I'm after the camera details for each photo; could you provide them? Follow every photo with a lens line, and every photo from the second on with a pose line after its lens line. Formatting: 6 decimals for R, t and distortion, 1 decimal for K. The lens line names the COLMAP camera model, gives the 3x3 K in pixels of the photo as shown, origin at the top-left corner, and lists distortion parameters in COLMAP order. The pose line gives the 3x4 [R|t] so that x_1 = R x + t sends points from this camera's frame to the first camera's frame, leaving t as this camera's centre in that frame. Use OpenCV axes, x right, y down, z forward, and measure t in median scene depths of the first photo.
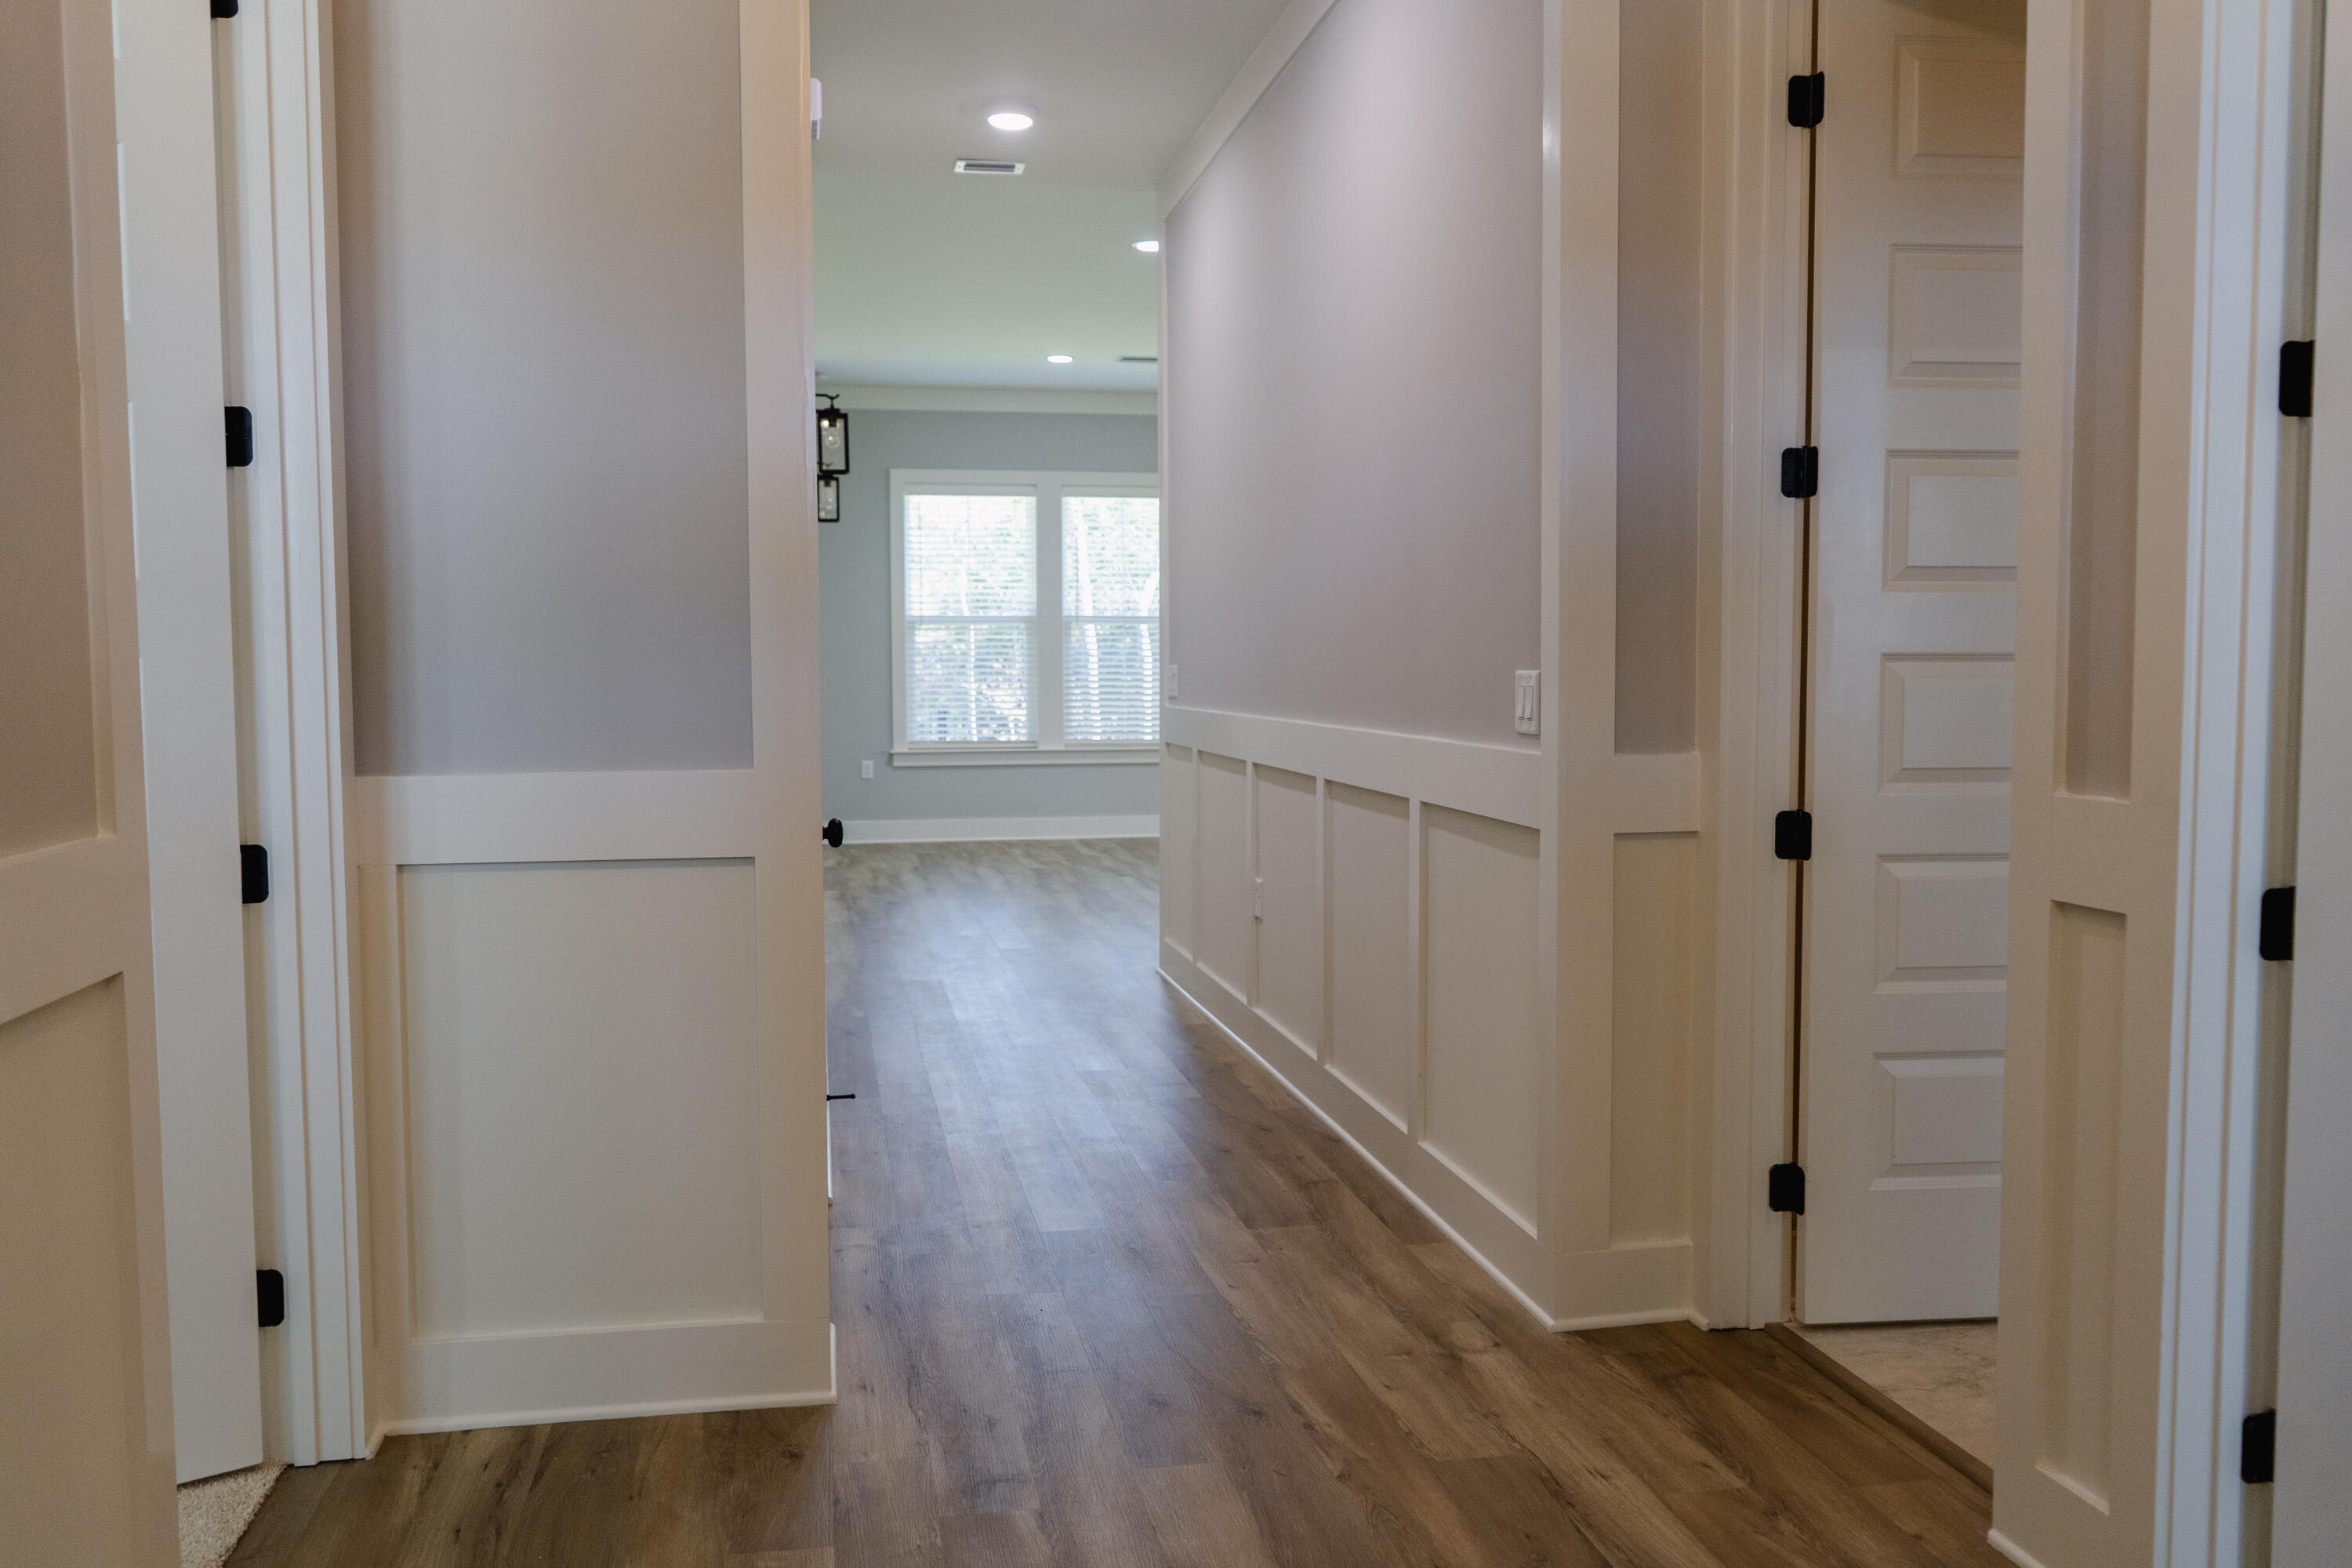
lens RADIAL K [[1855.1, 0, 1176.9], [0, 1855.1, 778.8], [0, 0, 1]] dist [-0.020640, 0.013031]
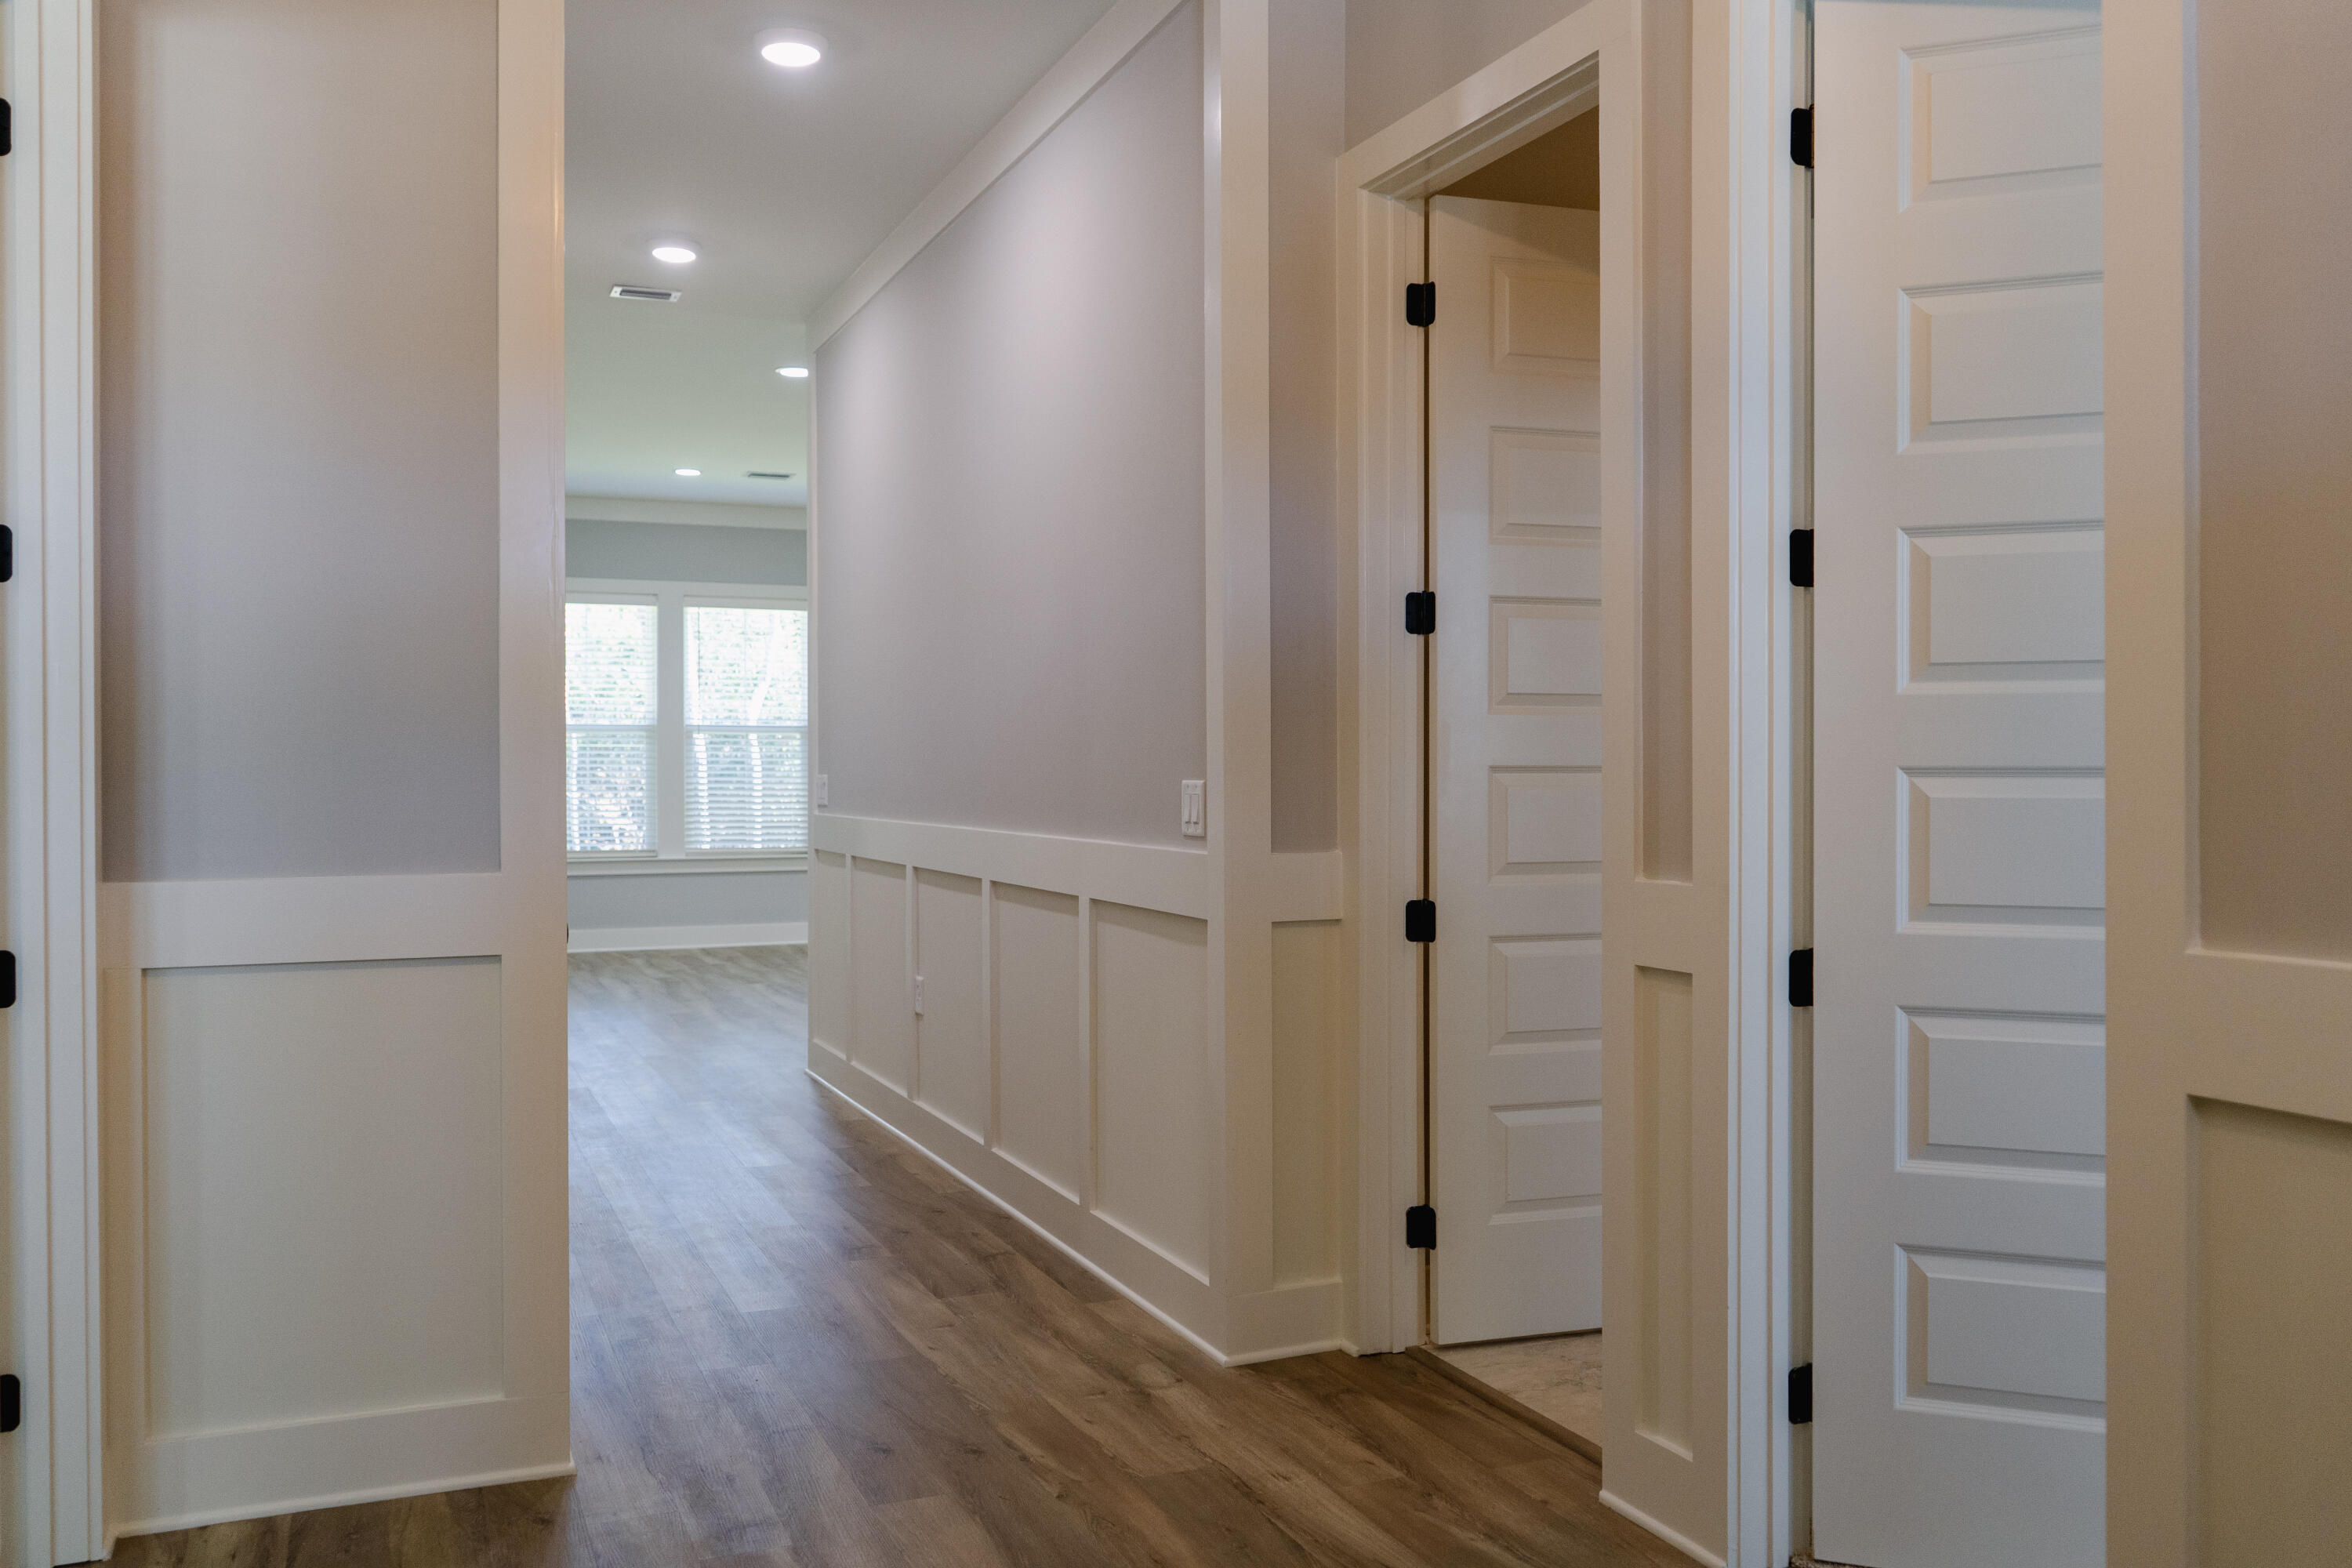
lens RADIAL K [[1855.1, 0, 1176.9], [0, 1855.1, 778.8], [0, 0, 1]] dist [-0.020640, 0.013031]
pose [[0.975995, 0.000333, 0.217791, -0.072952], [0.012375, 0.998299, -0.056981, 0.005722], [-0.217439, 0.058309, 0.974331, -0.113872]]
